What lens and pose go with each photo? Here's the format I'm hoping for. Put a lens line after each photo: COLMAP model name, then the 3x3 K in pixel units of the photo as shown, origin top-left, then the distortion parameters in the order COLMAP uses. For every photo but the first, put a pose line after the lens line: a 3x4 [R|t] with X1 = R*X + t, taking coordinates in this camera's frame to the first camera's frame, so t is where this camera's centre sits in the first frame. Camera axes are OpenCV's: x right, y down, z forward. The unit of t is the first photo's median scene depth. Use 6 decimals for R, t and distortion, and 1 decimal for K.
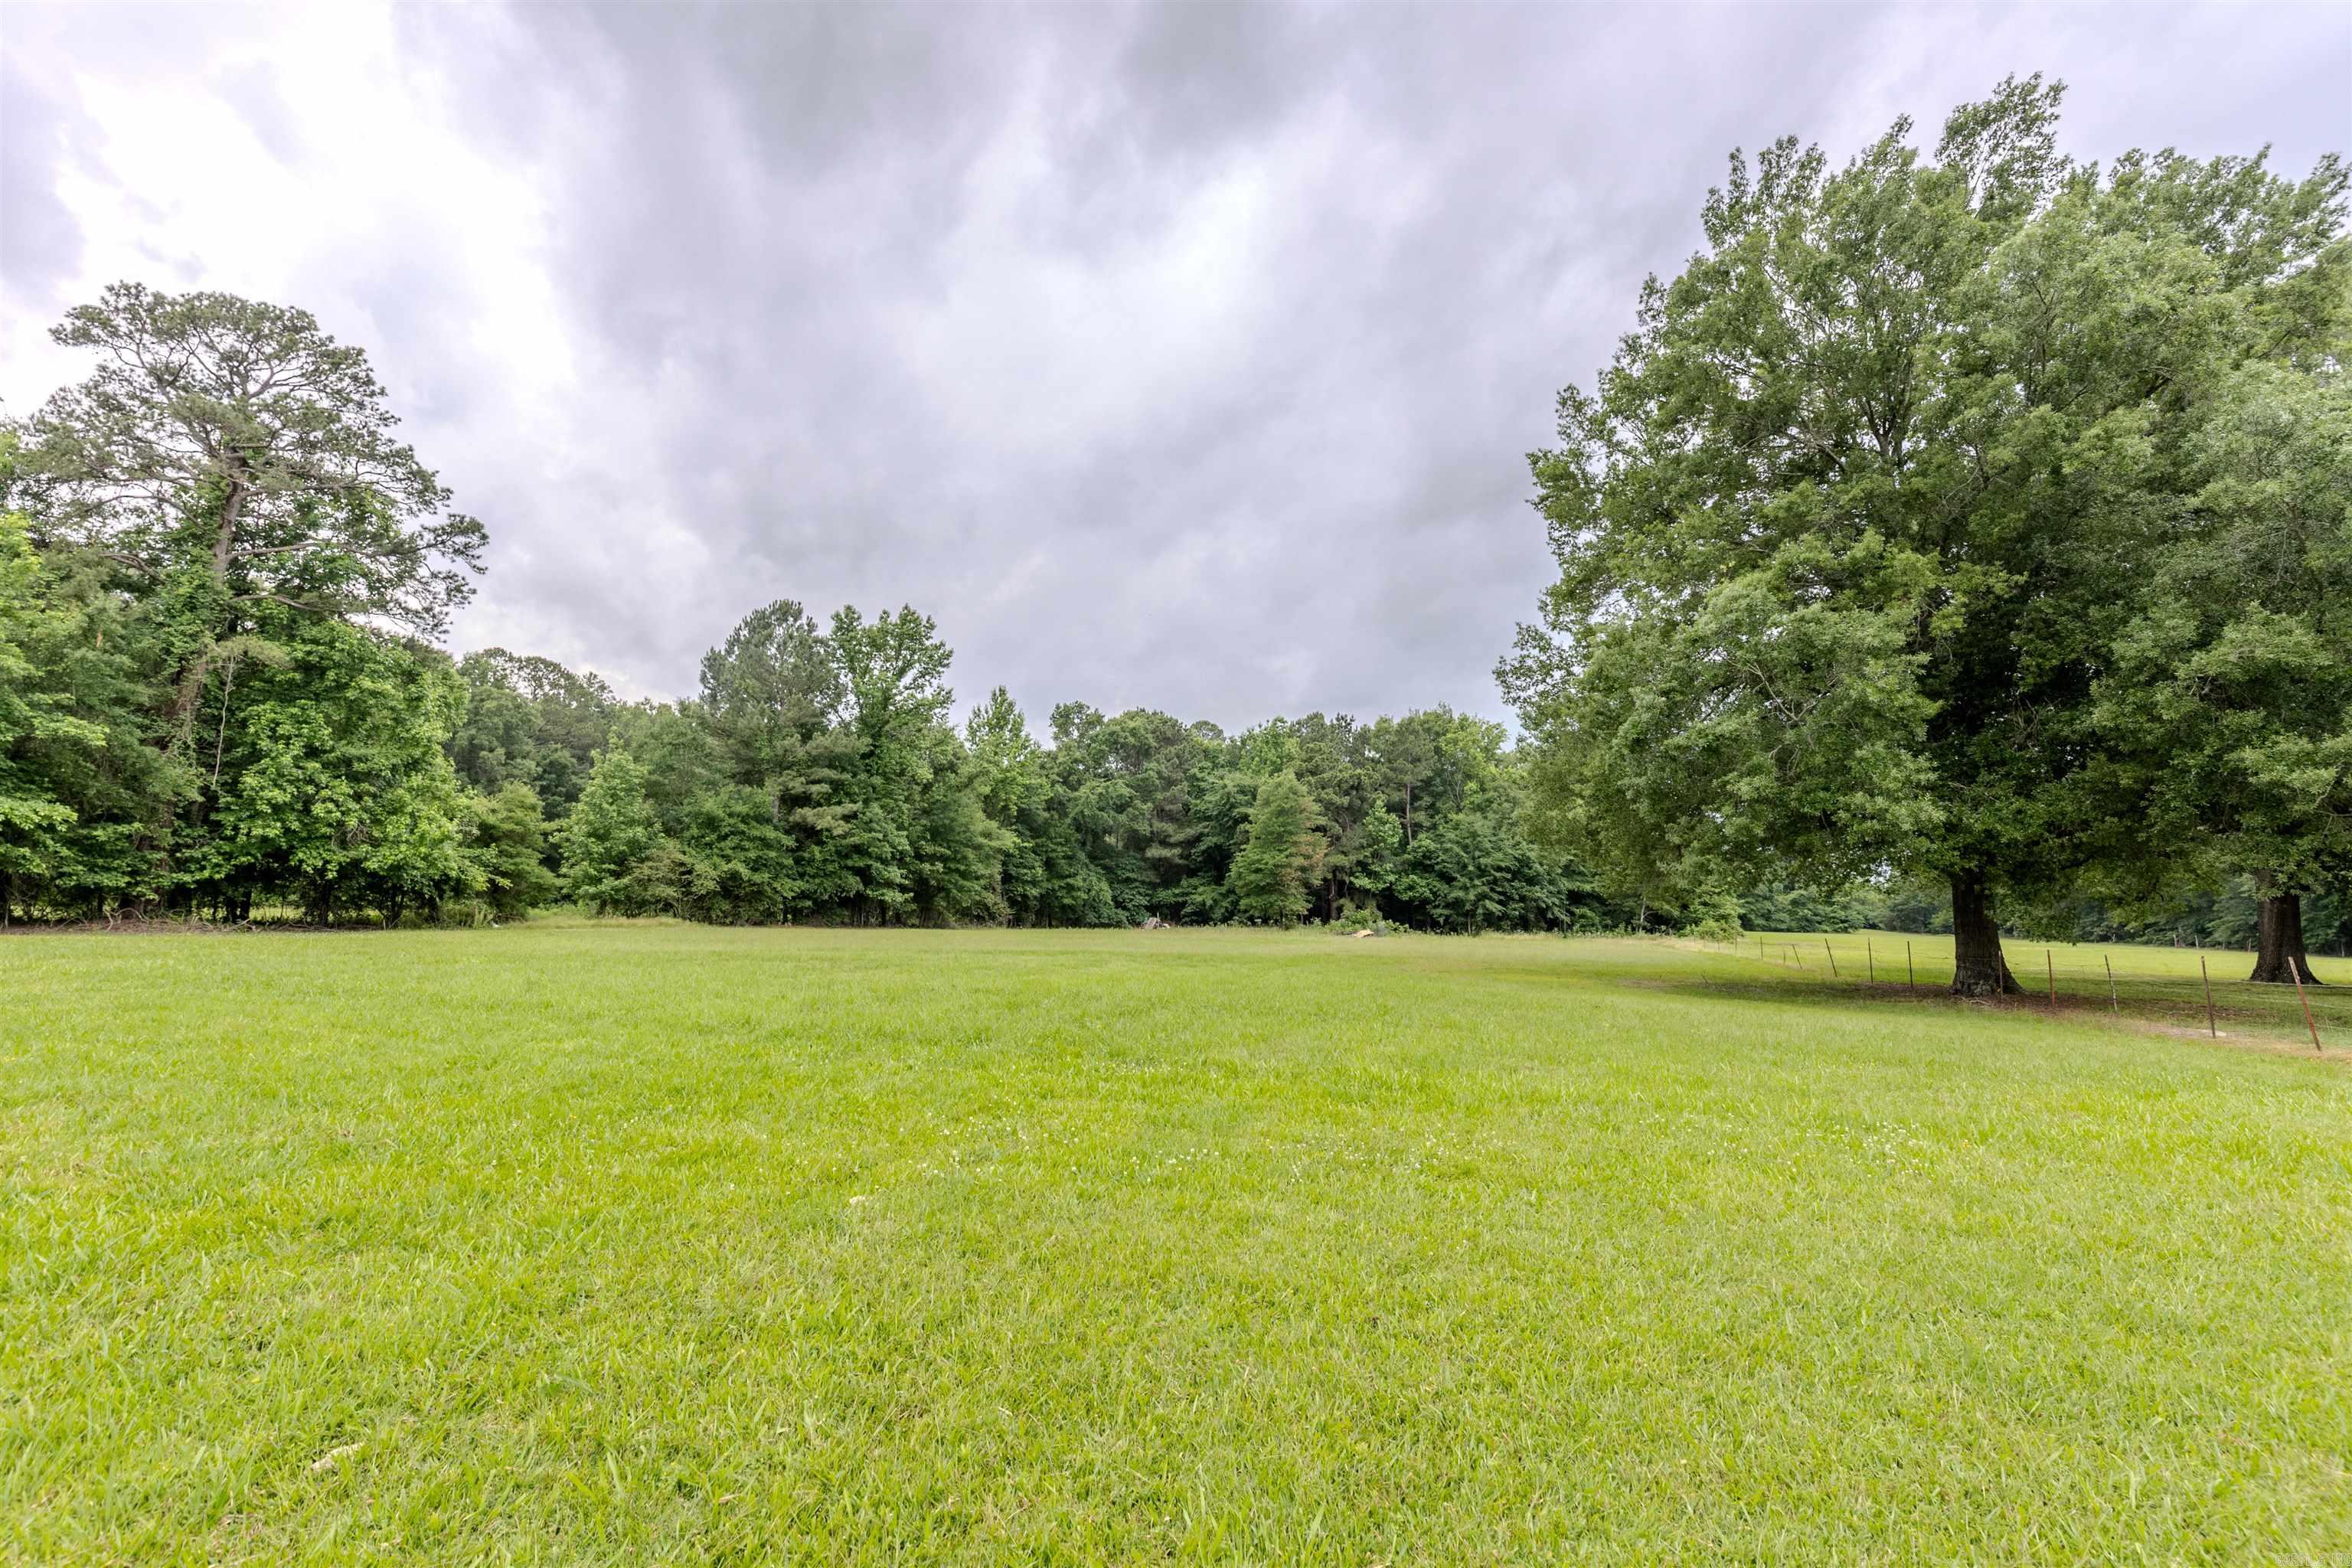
lens RADIAL K [[1106.5, 0, 1163.7], [0, 1106.5, 778.8], [0, 0, 1]] dist [0.009592, -0.002140]
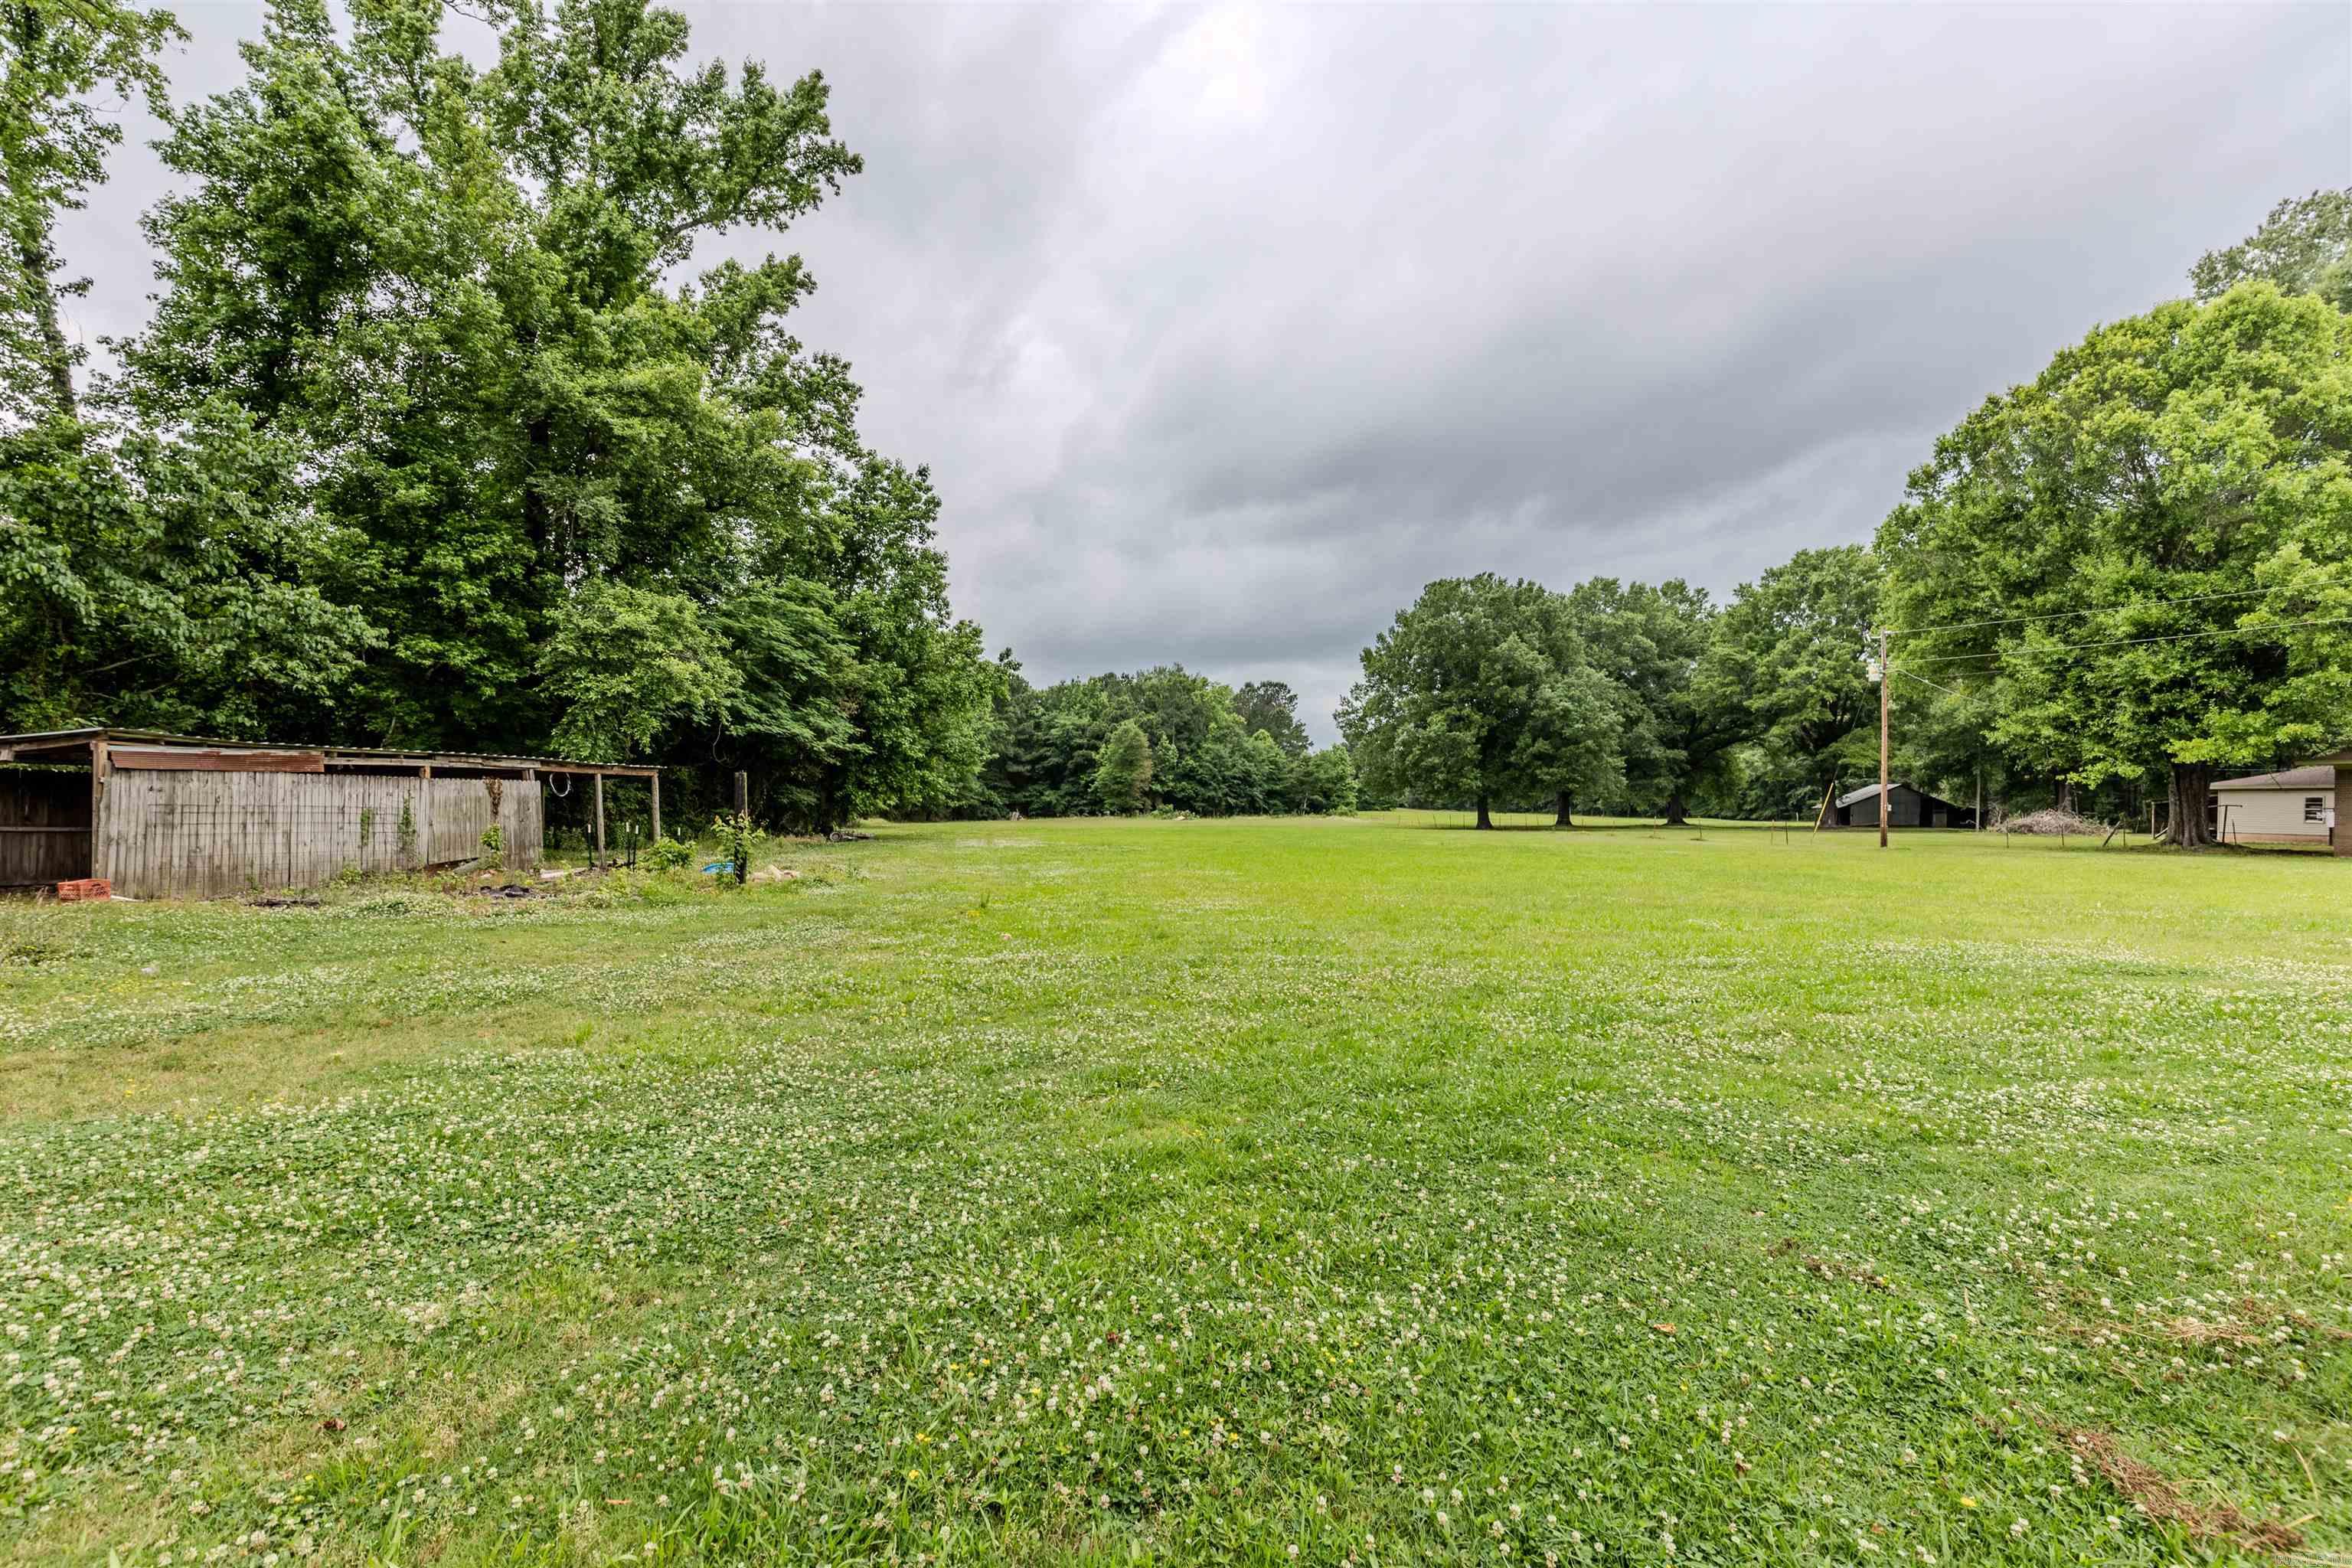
lens RADIAL K [[1106.5, 0, 1181.4], [0, 1106.5, 788.9], [0, 0, 1]] dist [0.009592, -0.002140]
pose [[0.928246, -0.015611, 0.371638, -0.377091], [-0.024812, 0.994295, 0.103740, -0.070119], [-0.371138, -0.105518, 0.922563, -0.483965]]
